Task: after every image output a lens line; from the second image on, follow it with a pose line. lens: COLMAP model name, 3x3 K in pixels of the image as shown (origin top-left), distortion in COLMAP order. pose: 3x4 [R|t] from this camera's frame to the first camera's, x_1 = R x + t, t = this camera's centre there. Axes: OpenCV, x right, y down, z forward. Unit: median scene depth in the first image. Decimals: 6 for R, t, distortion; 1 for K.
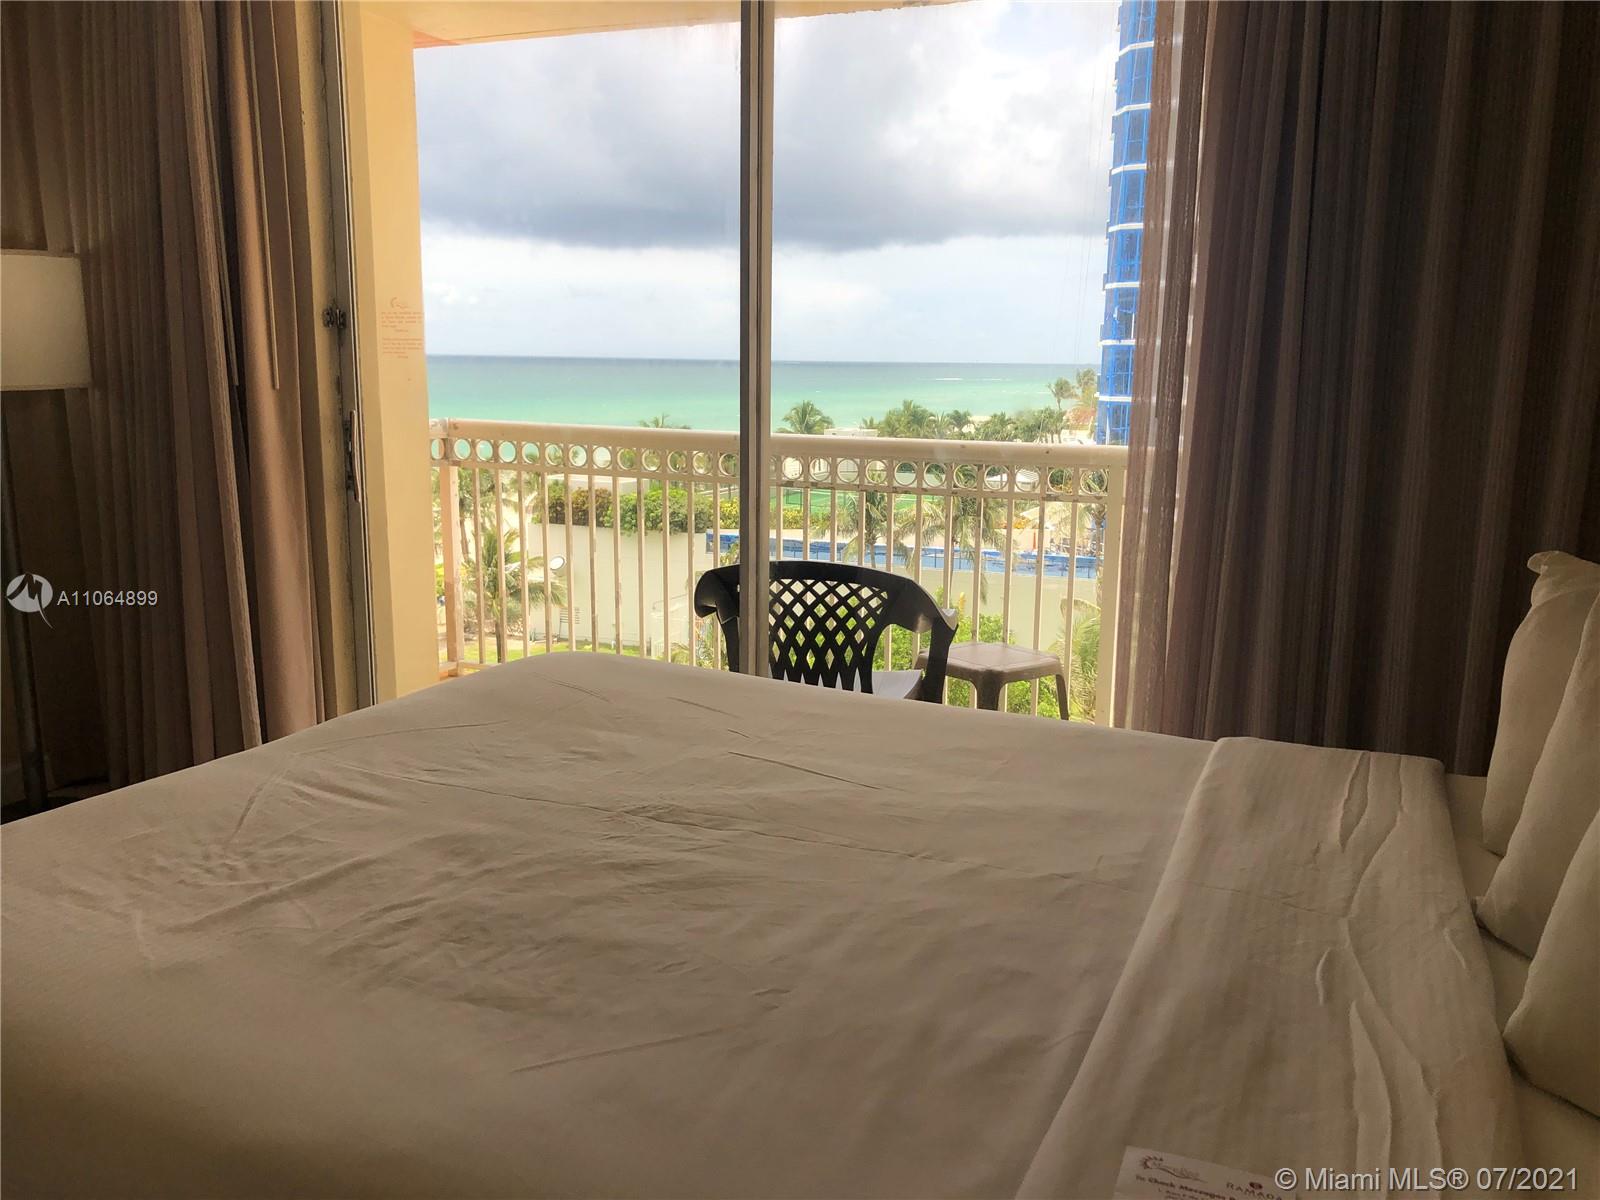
lens RADIAL K [[1305.9, 0, 795.1], [0, 1305.9, 610.3], [0, 0, 1]] dist [0.025329, -0.039800]
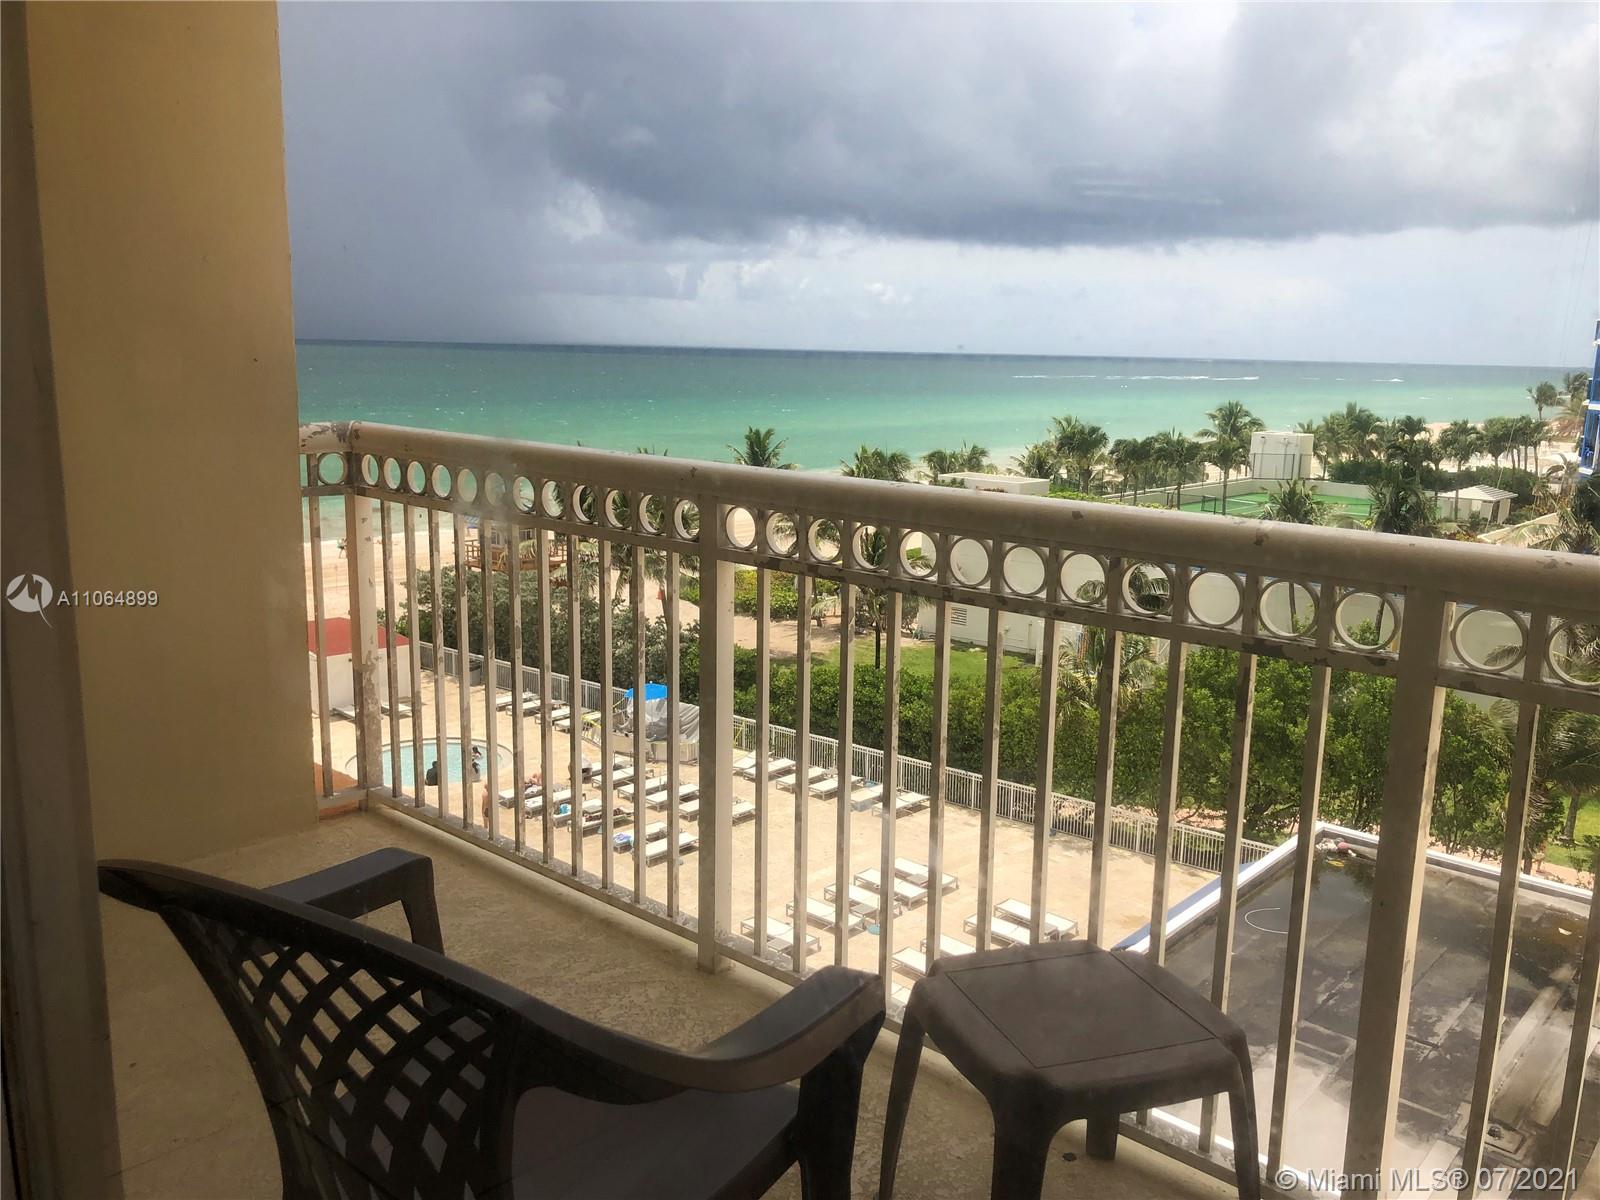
lens RADIAL K [[1305.9, 0, 809.7], [0, 1305.9, 618.9], [0, 0, 1]] dist [0.025329, -0.039800]
pose [[0.951393, 0.073125, -0.299173, 0.518735], [-0.070219, 0.997322, 0.020466, -0.198188], [0.299868, 0.001537, 0.953979, 1.062113]]
